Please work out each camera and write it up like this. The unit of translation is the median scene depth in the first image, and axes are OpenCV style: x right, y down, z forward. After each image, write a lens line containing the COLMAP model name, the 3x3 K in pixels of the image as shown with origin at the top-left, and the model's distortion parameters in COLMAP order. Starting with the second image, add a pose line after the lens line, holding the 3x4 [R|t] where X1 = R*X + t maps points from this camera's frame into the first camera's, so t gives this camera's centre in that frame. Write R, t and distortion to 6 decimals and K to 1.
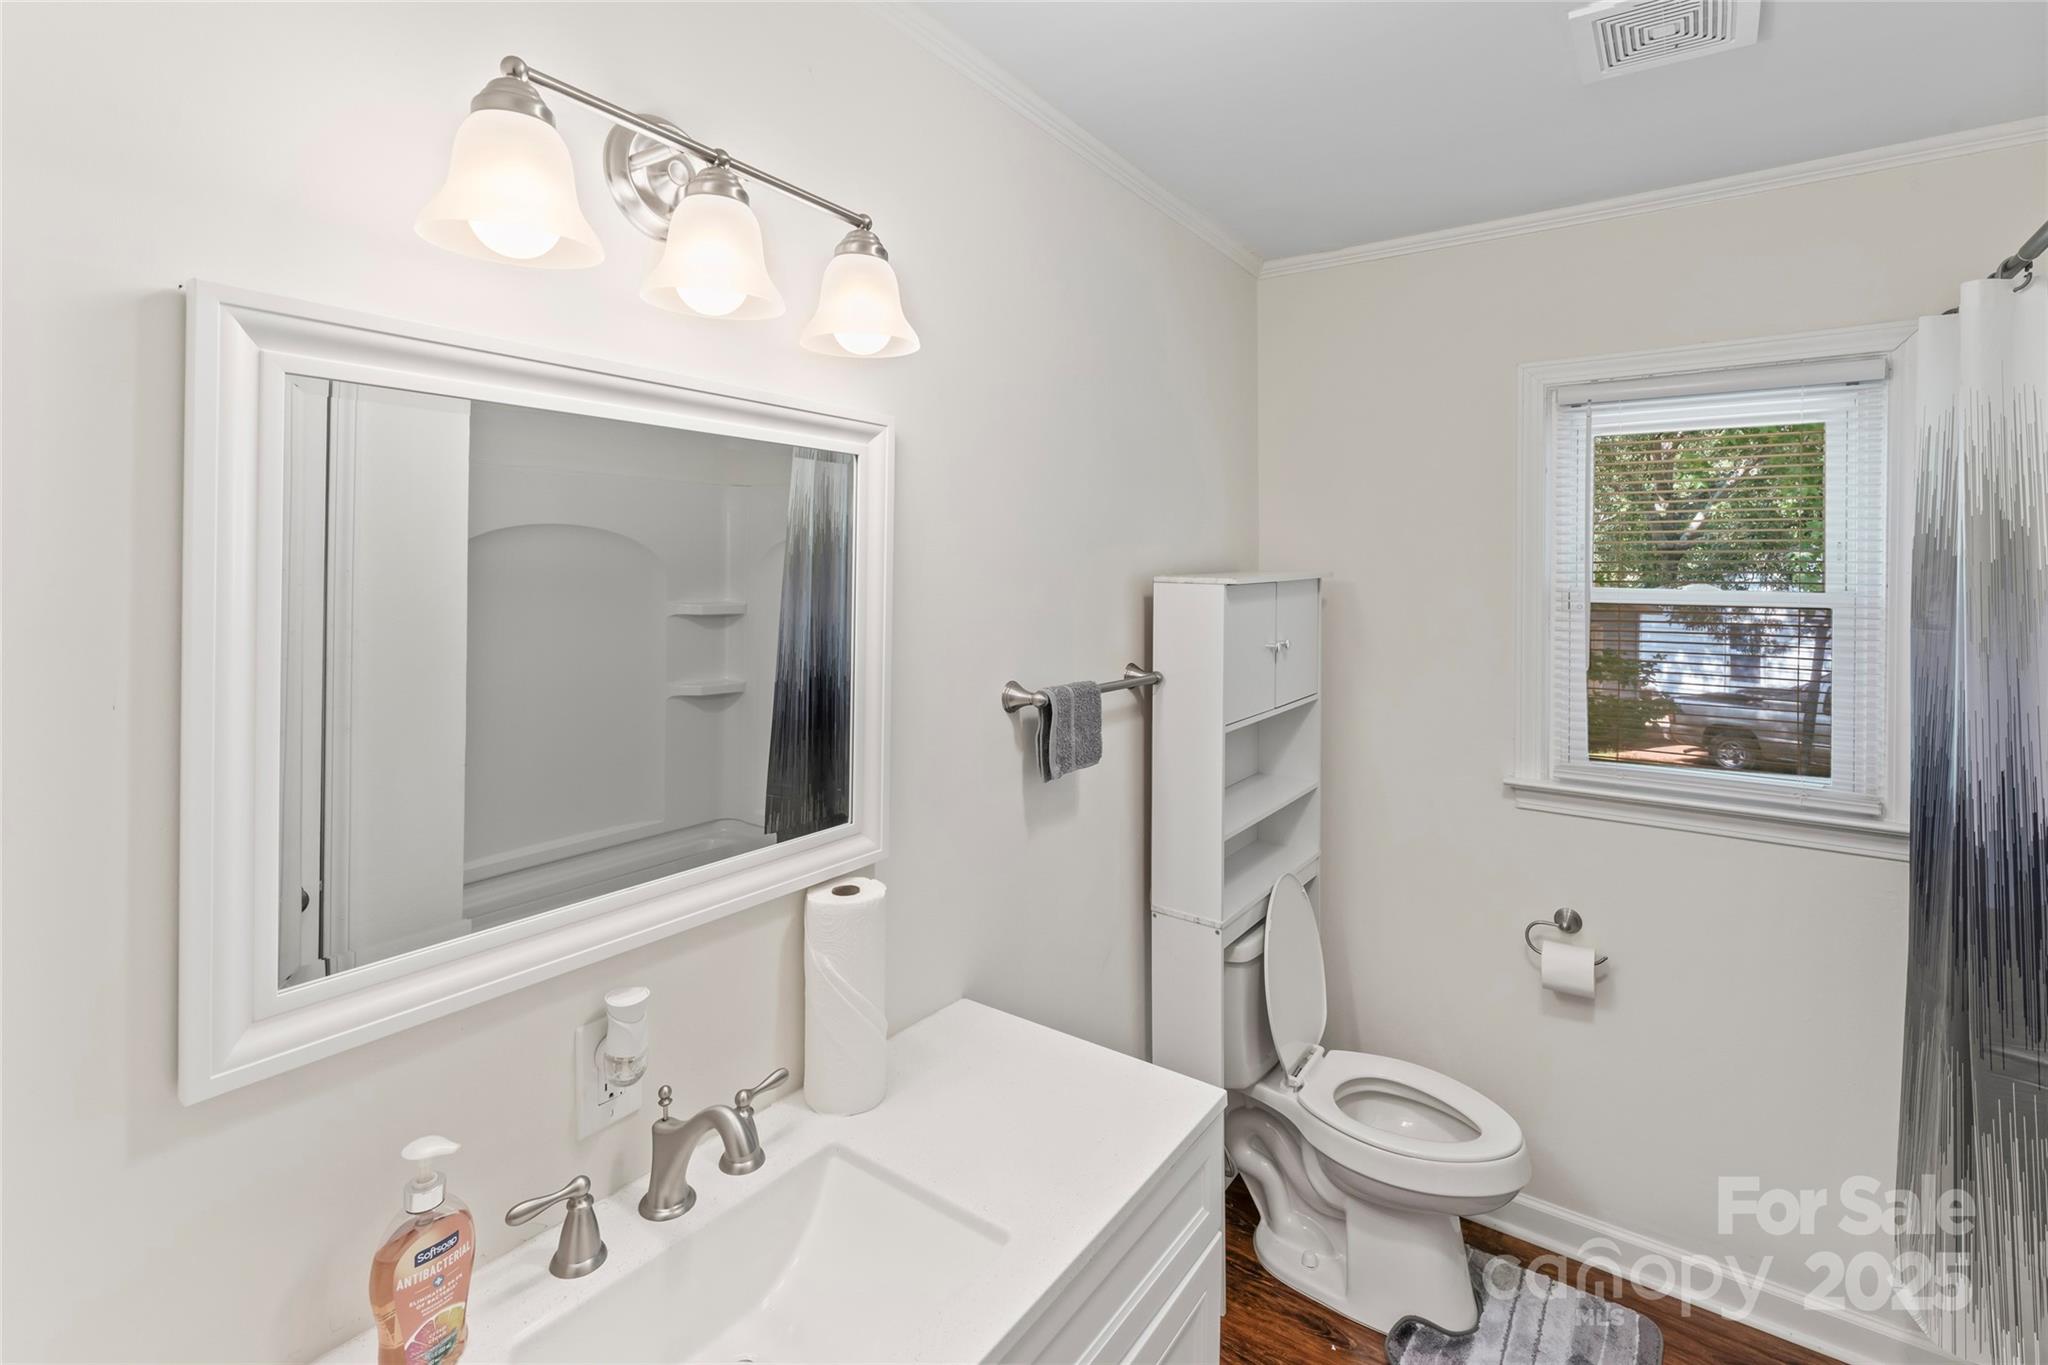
lens RADIAL K [[940.4, 0, 1017.6], [0, 940.4, 586.3], [0, 0, 1]] dist [-0.000122, 0.000134]
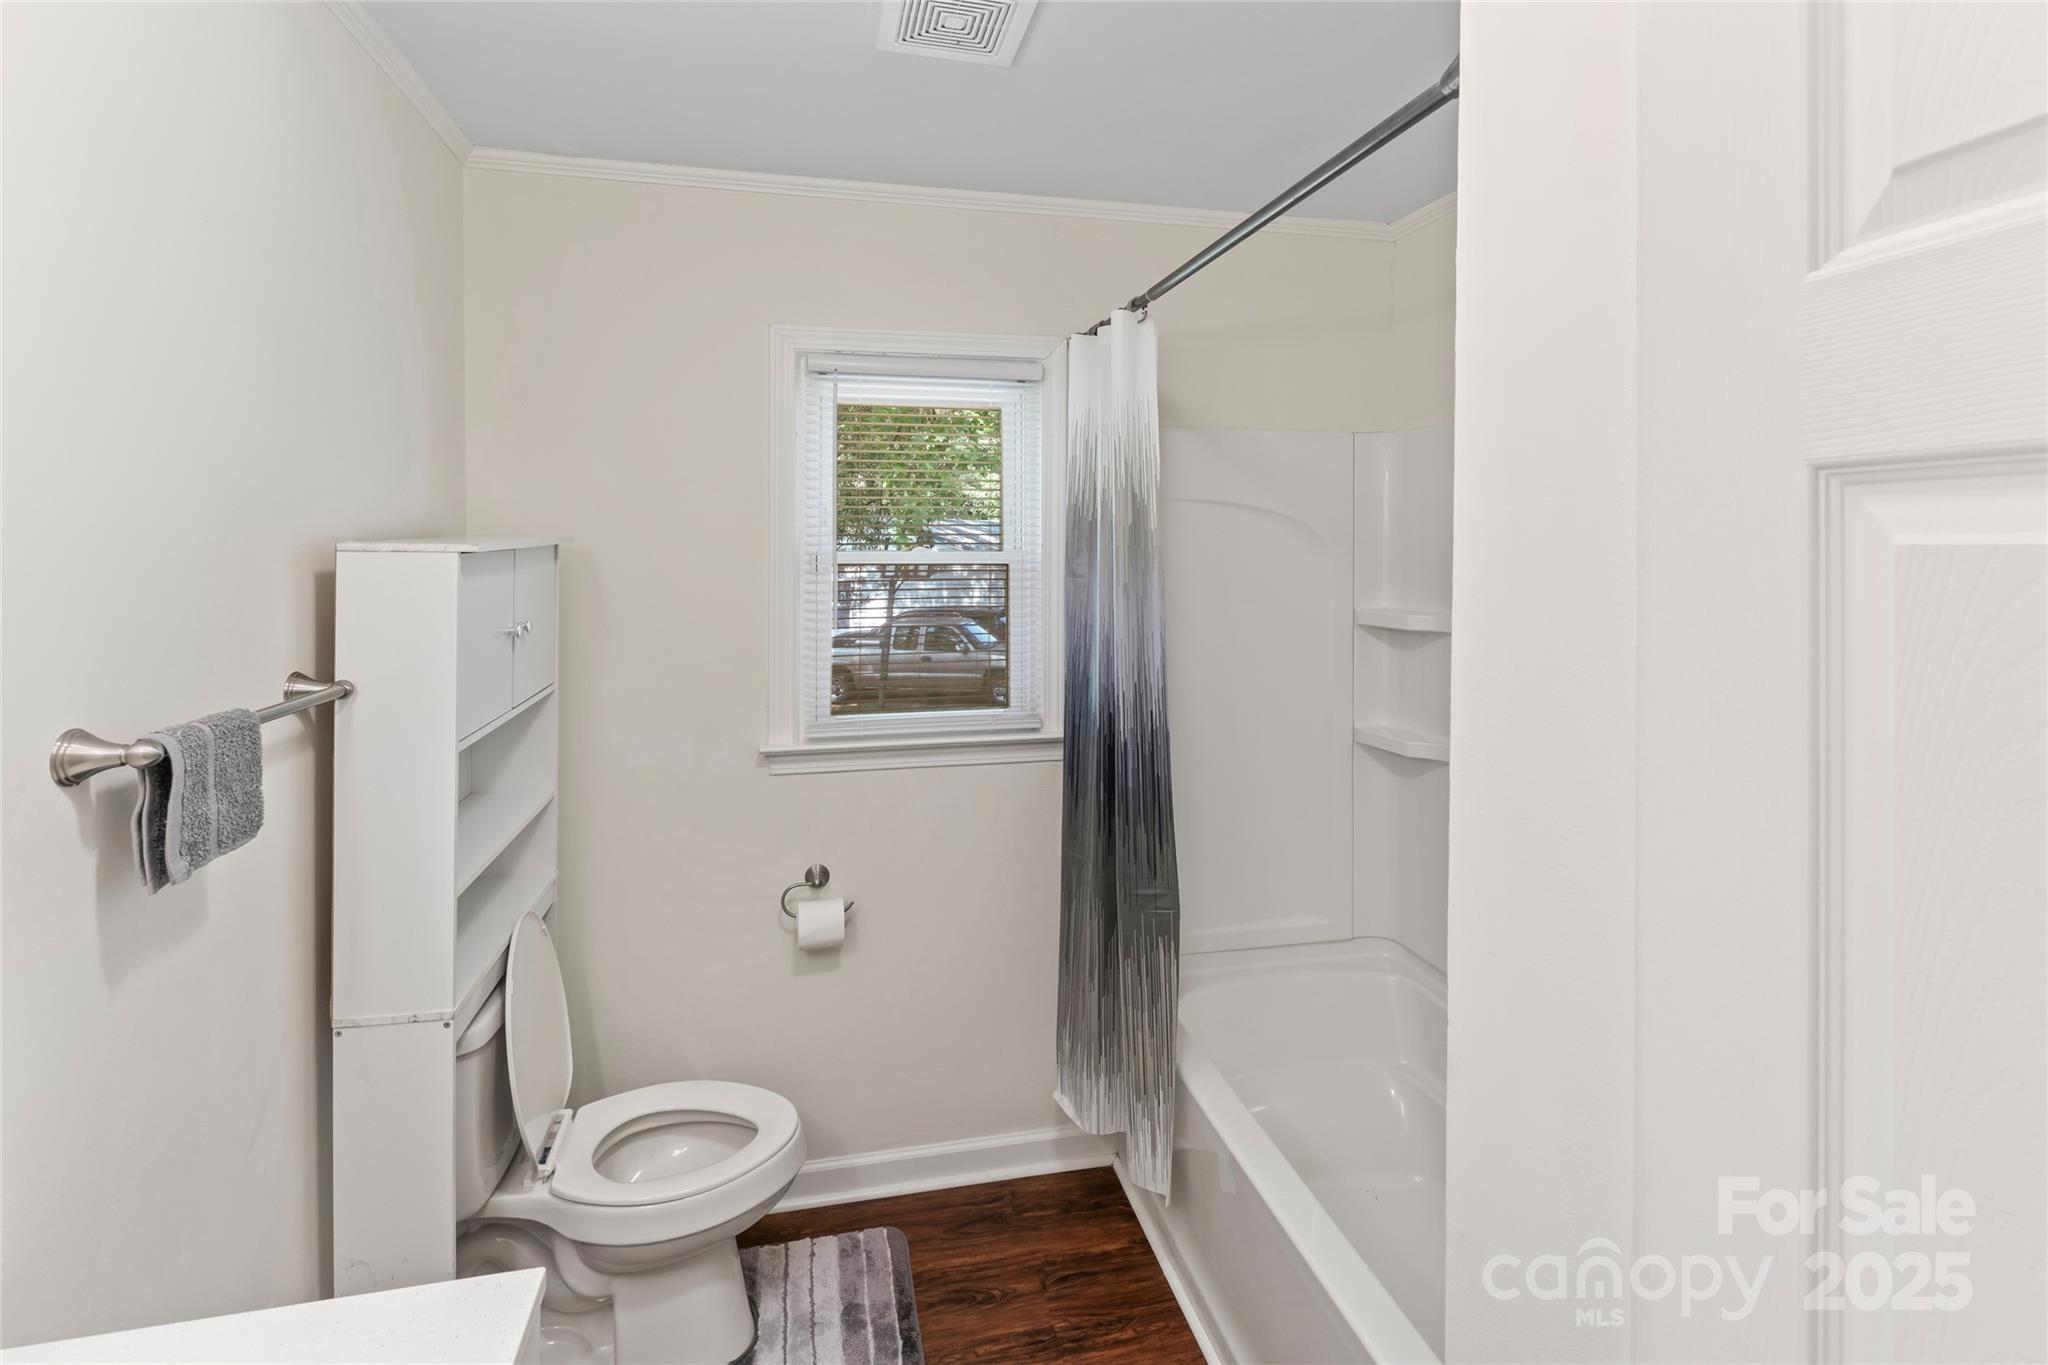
lens RADIAL K [[954.1, 0, 1023.0], [0, 954.1, 541.0], [0, 0, 1]] dist [0.000536, 0.000180]
pose [[0.661703, -0.007586, 0.749728, -0.050971], [0.018616, 0.999807, -0.006314, 0.002095], [-0.749535, 0.018135, 0.661716, 0.172376]]
